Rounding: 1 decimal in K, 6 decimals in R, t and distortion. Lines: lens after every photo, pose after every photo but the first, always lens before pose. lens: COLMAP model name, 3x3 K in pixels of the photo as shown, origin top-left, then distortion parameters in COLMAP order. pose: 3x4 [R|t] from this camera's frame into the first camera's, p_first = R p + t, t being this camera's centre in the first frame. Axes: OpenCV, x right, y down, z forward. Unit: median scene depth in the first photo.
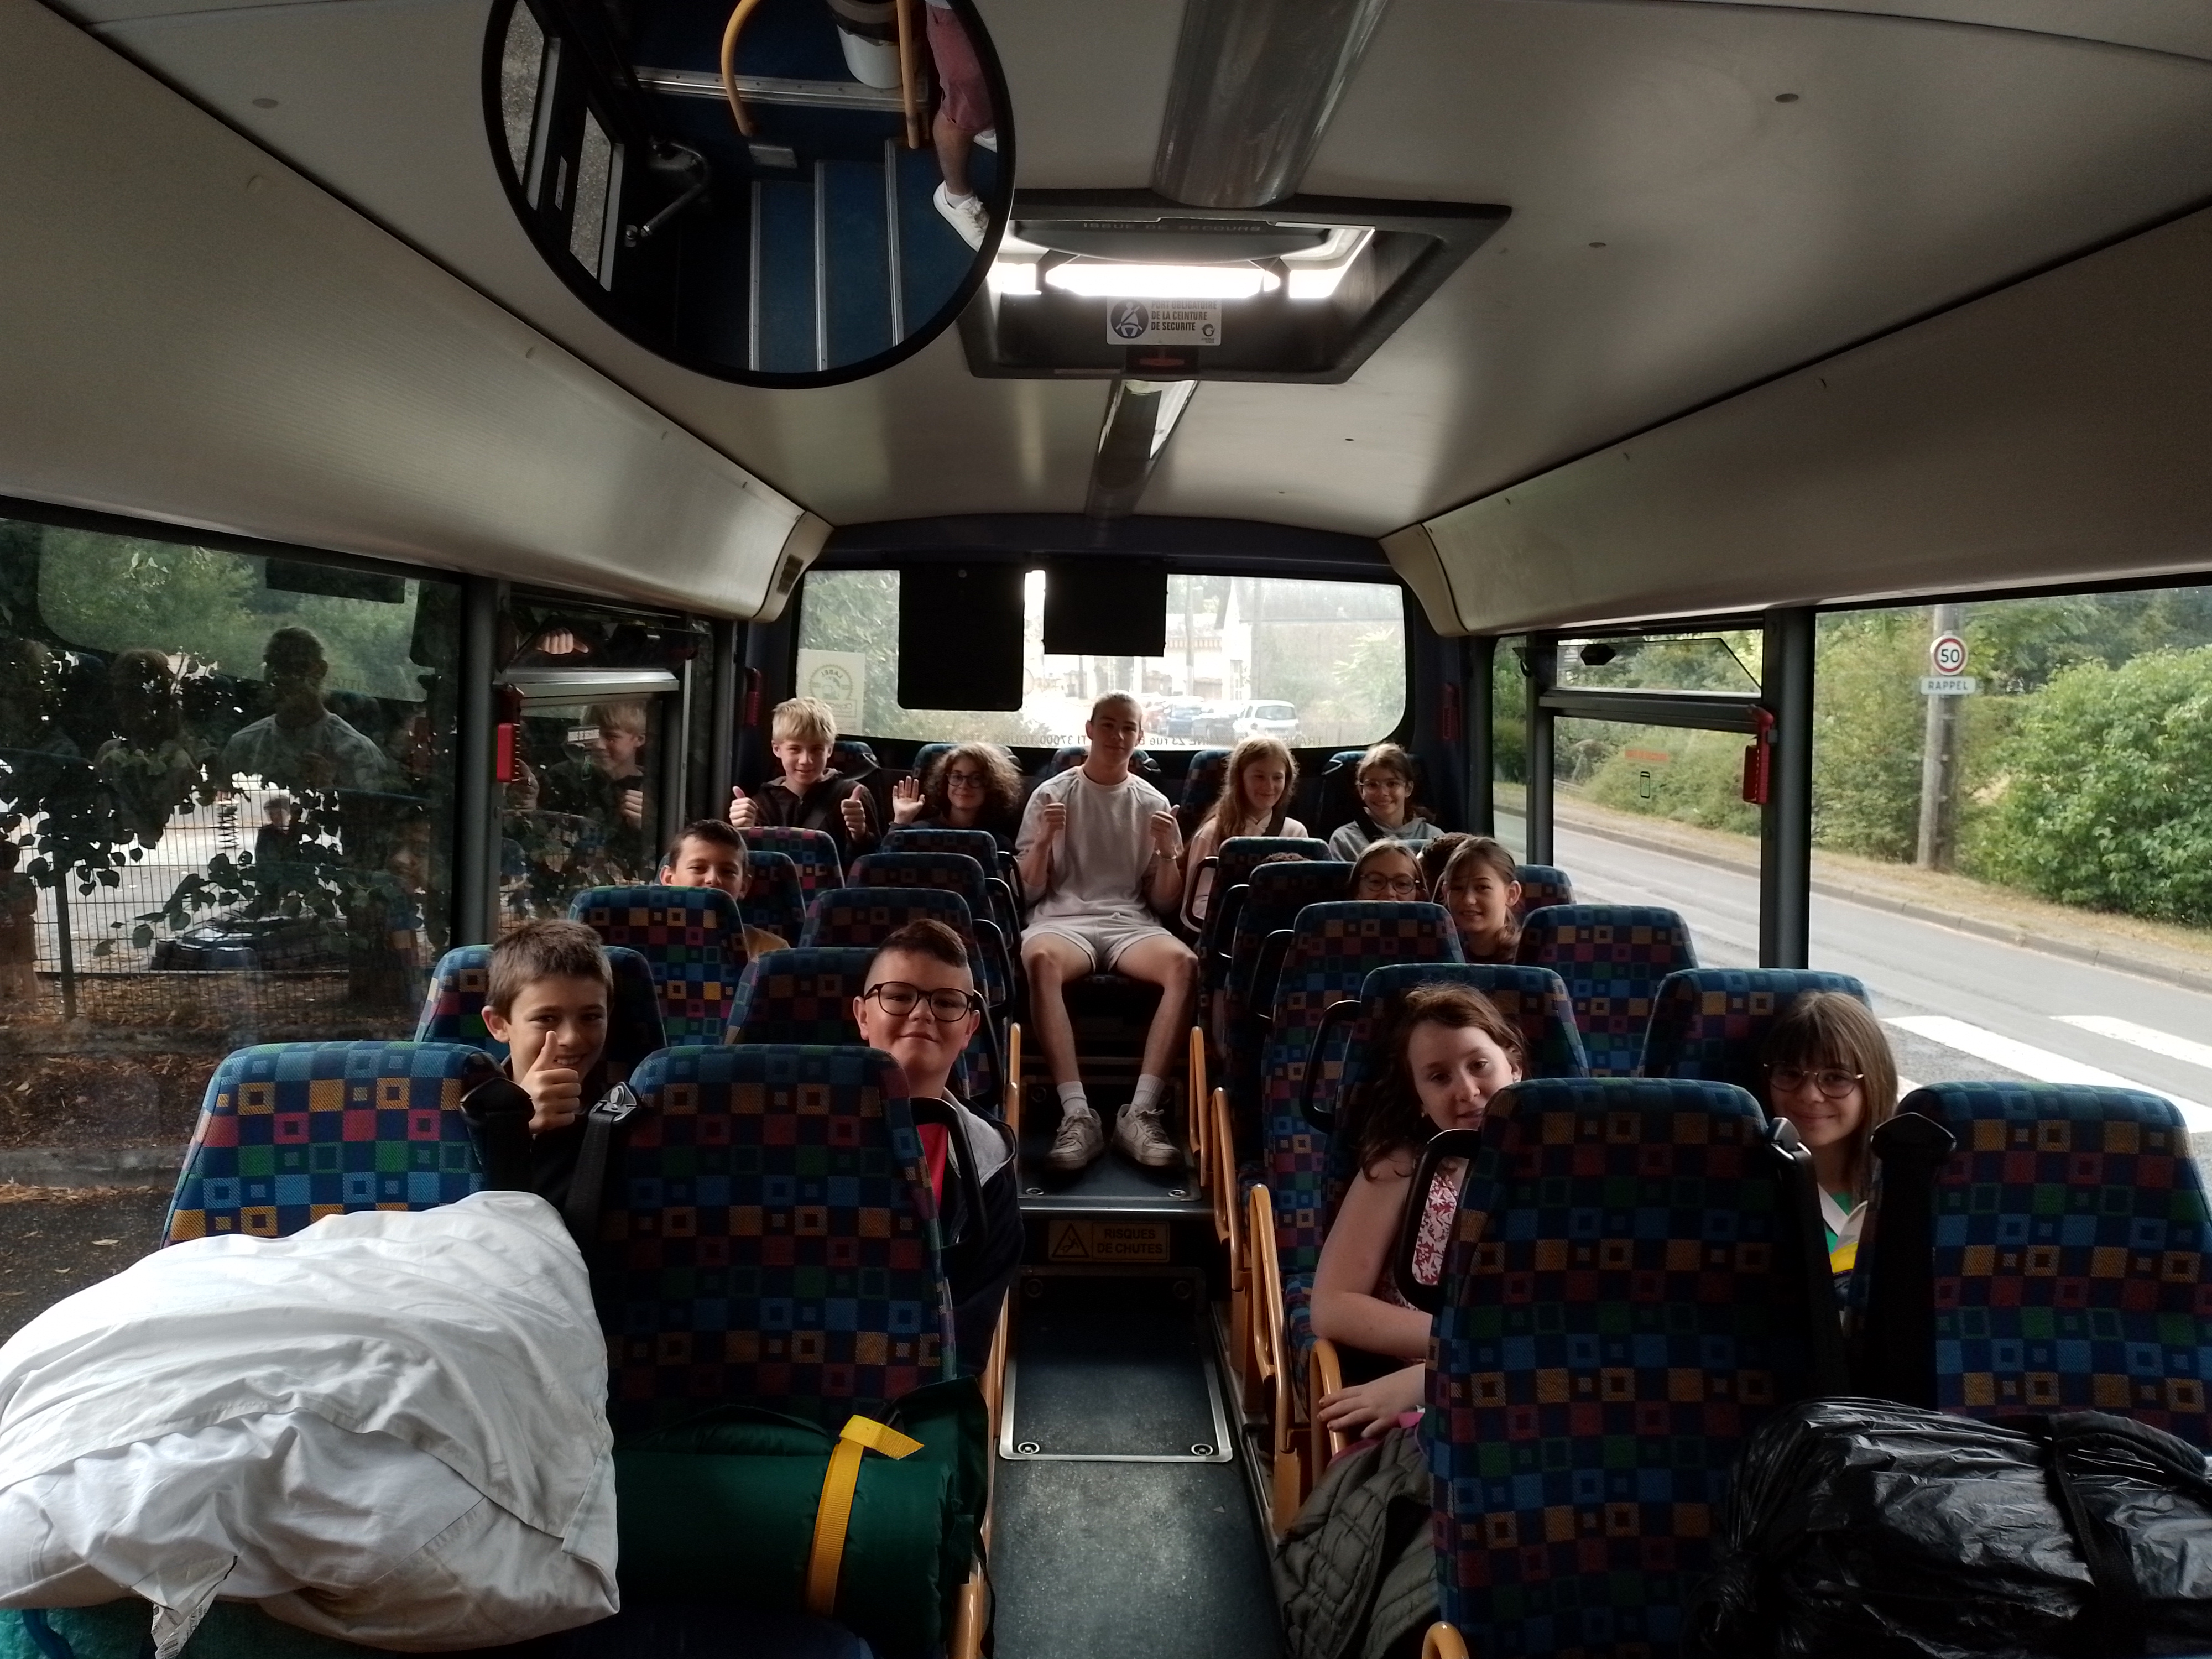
lens RADIAL K [[2249.2, 0, 1101.3], [0, 2249.2, 821.8], [0, 0, 1]] dist [0.076312, 0.000000]
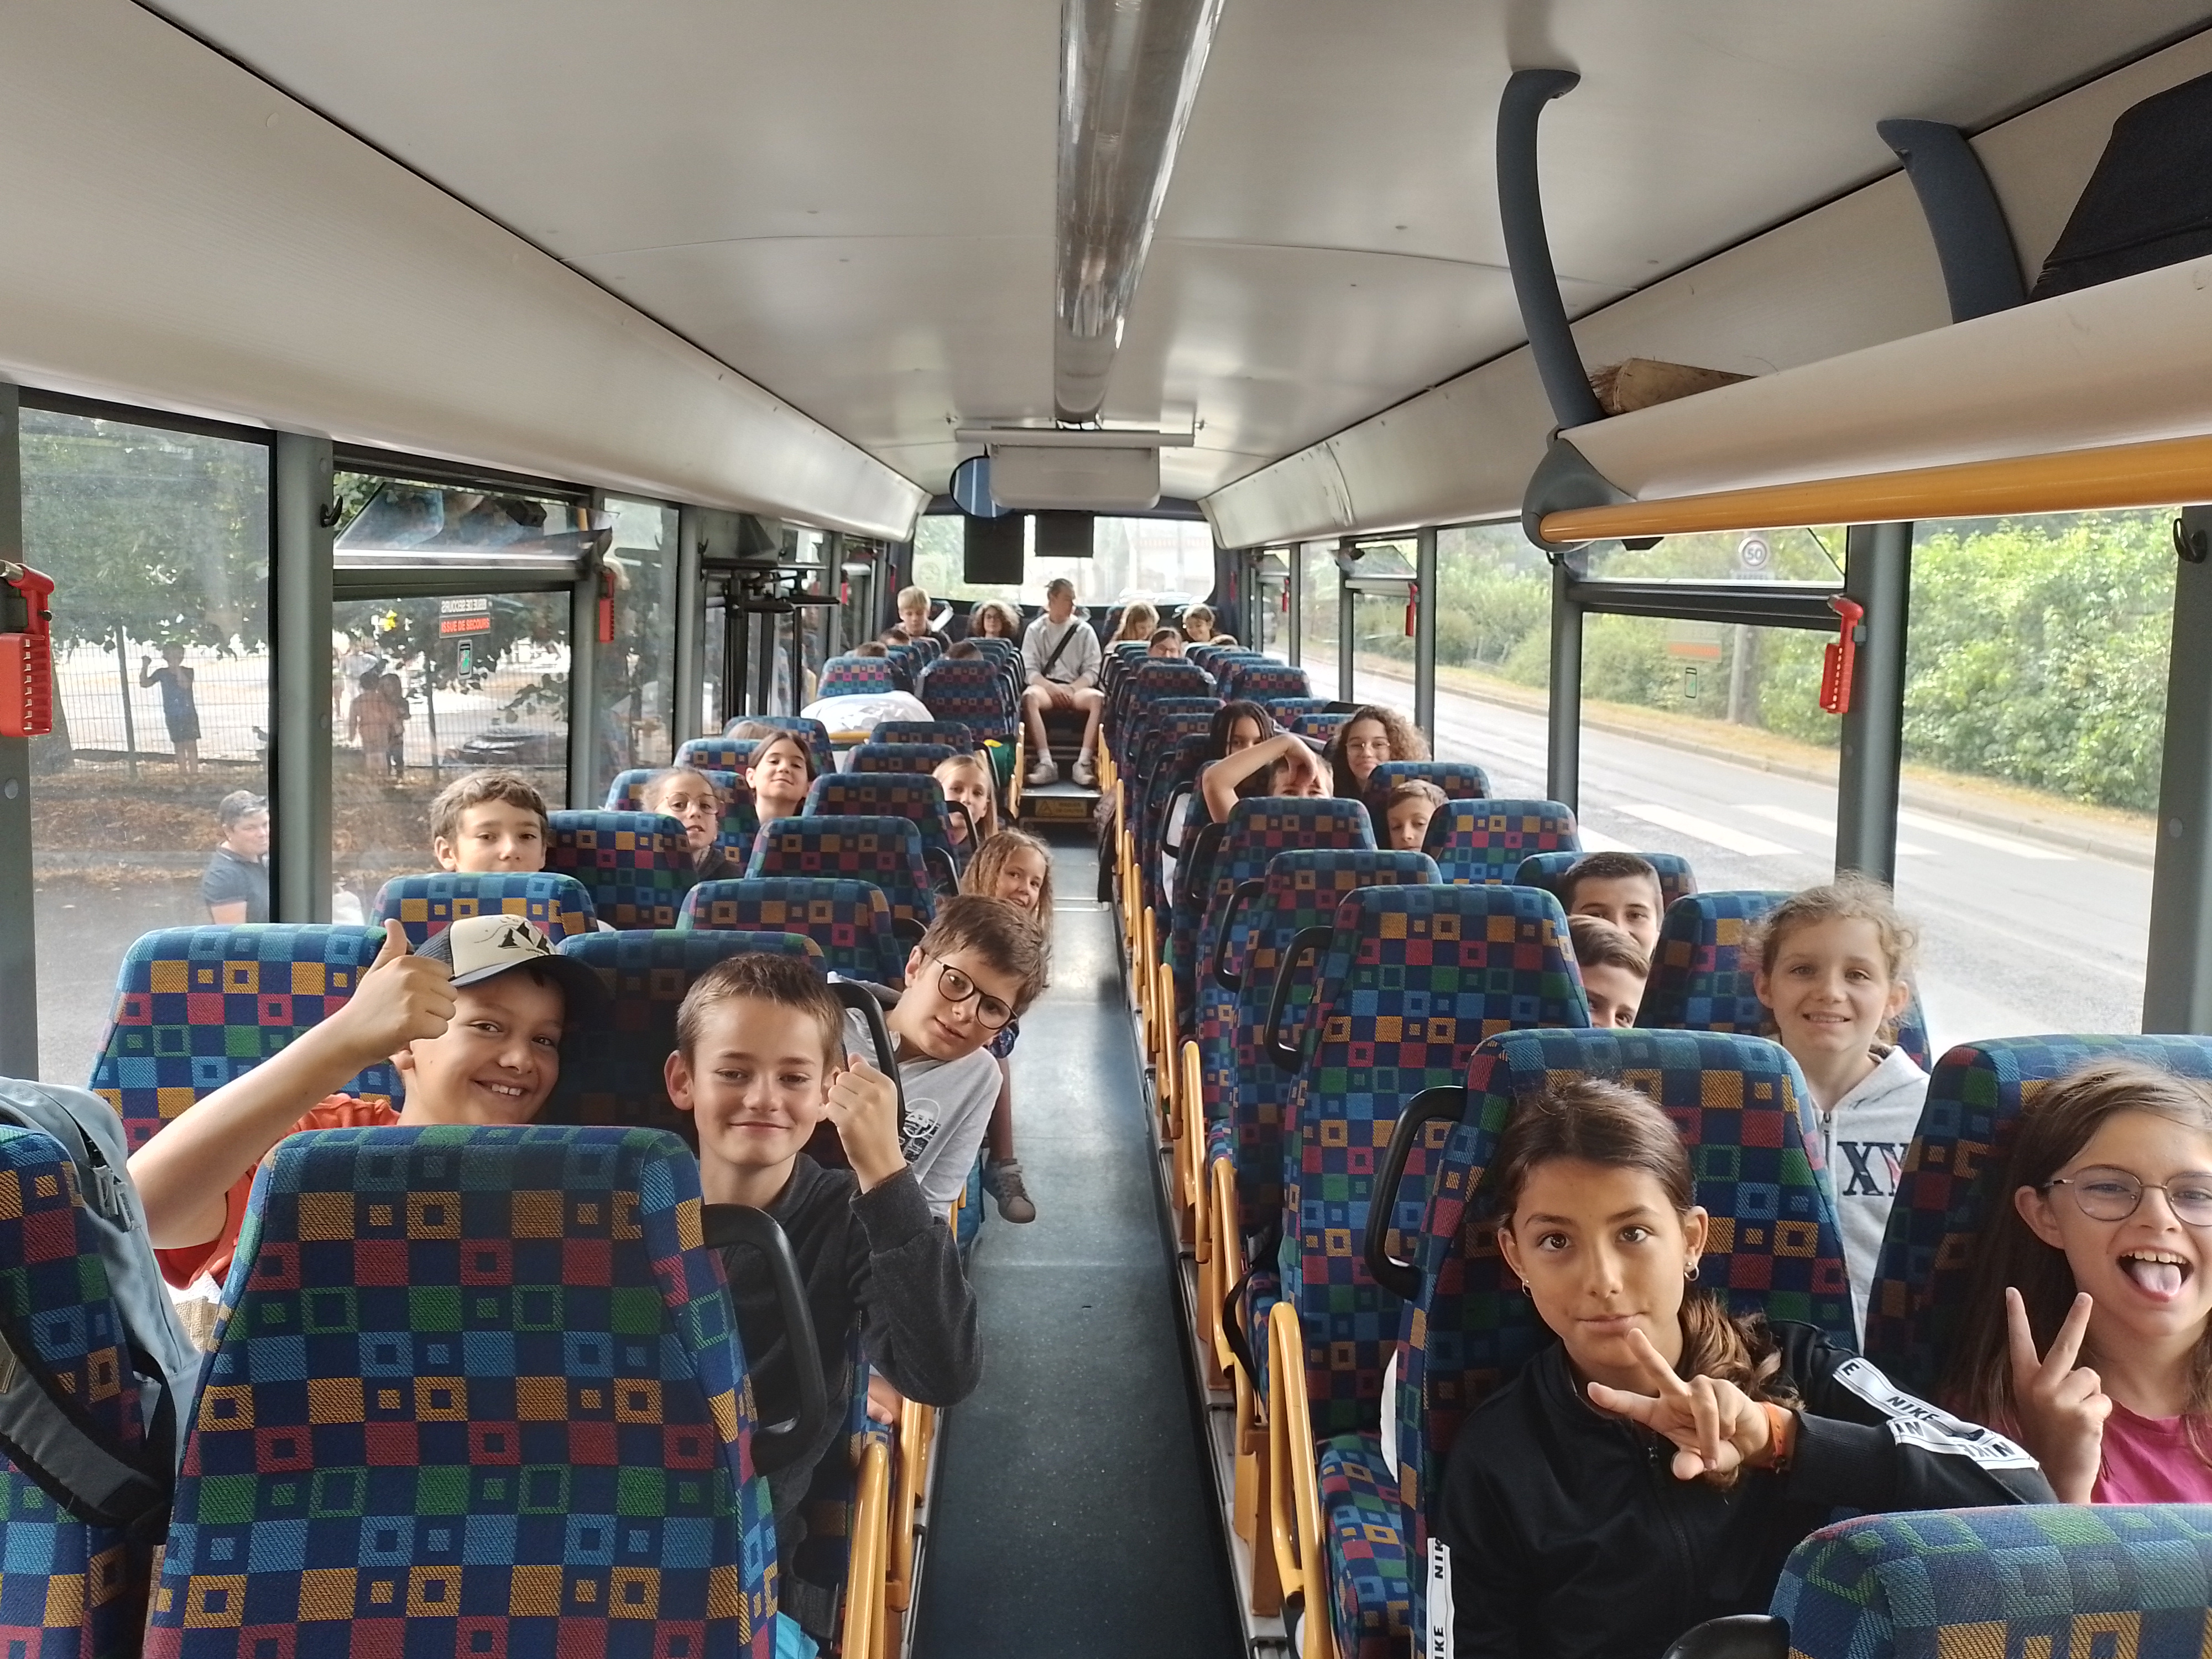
lens RADIAL K [[2249.2, 0, 1117.2], [0, 2249.2, 834.1], [0, 0, 1]] dist [0.076312, 0.000000]
pose [[0.999963, -0.001746, 0.008455, 0.035146], [0.001316, 0.998715, 0.050665, 0.077196], [-0.008532, -0.050652, 0.998680, -1.115720]]
